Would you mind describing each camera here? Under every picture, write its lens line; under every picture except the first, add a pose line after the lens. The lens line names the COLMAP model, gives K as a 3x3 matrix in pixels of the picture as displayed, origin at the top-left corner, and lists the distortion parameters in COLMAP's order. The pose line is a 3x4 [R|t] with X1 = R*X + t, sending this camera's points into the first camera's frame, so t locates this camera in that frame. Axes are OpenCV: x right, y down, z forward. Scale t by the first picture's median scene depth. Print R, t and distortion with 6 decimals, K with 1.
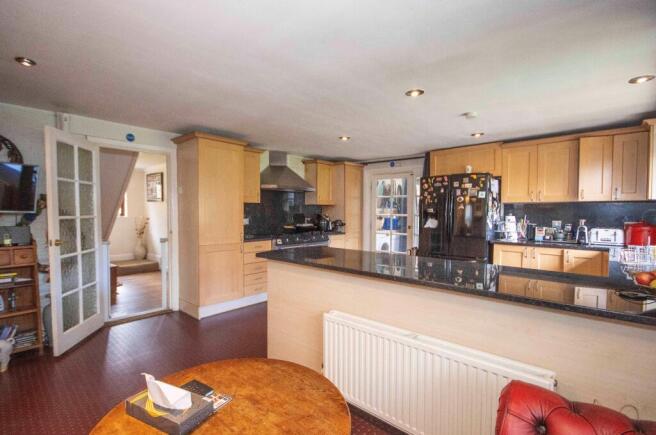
lens RADIAL K [[307.3, 0, 325.2], [0, 307.3, 220.6], [0, 0, 1]] dist [-0.000916, -0.000020]
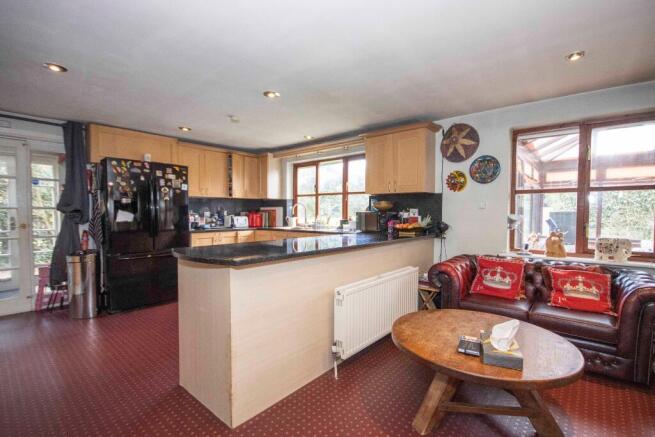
lens RADIAL K [[306.8, 0, 324.4], [0, 306.8, 218.0], [0, 0, 1]] dist [-0.000916, -0.000020]
pose [[-0.020449, -0.021899, 0.999551, -0.529104], [0.024785, 0.999442, 0.022403, 0.009121], [-0.999484, 0.025232, -0.019894, 0.527894]]
